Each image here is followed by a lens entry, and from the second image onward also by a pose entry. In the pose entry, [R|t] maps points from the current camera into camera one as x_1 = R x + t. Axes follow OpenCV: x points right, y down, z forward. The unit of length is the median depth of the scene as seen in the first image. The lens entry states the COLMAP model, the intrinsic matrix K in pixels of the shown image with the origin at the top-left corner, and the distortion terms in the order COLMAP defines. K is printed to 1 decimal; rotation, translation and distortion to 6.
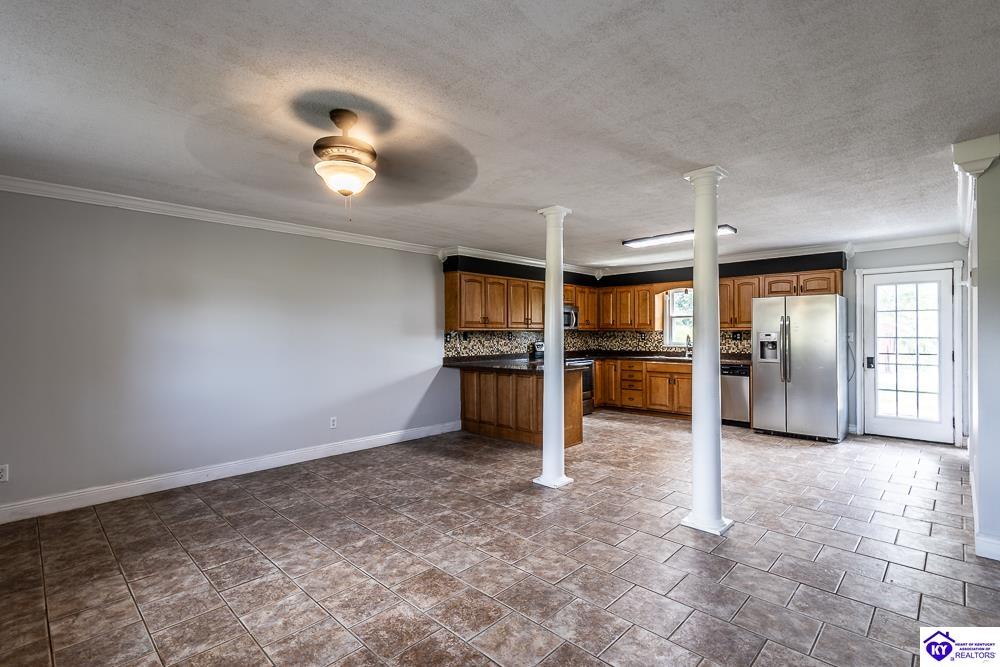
lens RADIAL K [[460.7, 0, 505.1], [0, 460.7, 331.7], [0, 0, 1]] dist [0.015897, -0.004288]
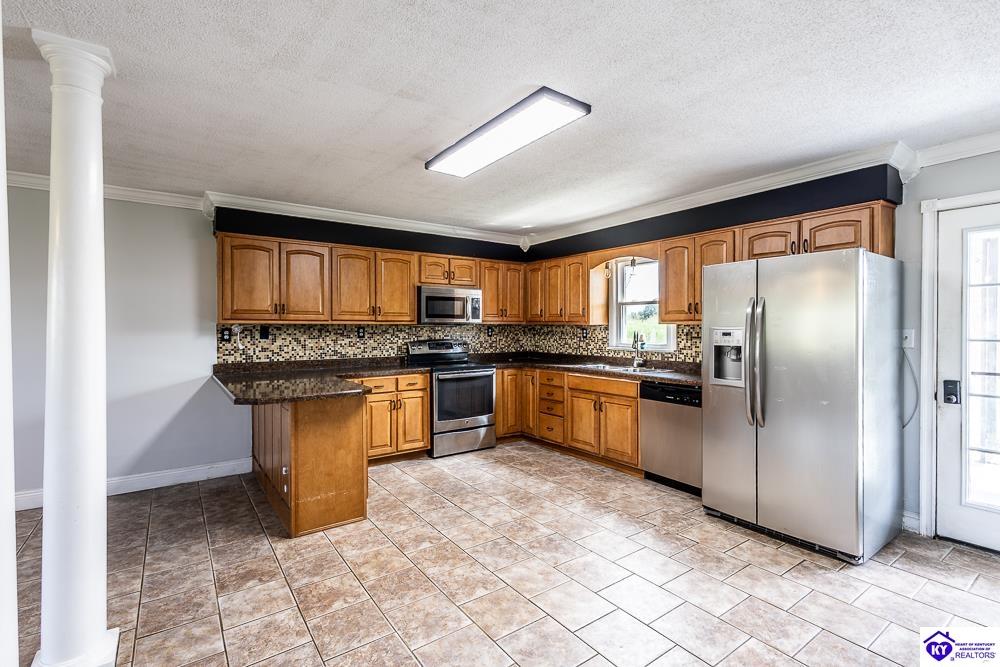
lens RADIAL K [[460.7, 0, 503.2], [0, 460.7, 329.1], [0, 0, 1]] dist [0.015897, -0.004288]
pose [[0.984033, 0.004079, -0.177939, 0.594199], [-0.002664, 0.999963, 0.008193, -0.002164], [0.177965, -0.007588, 0.984008, 0.631952]]
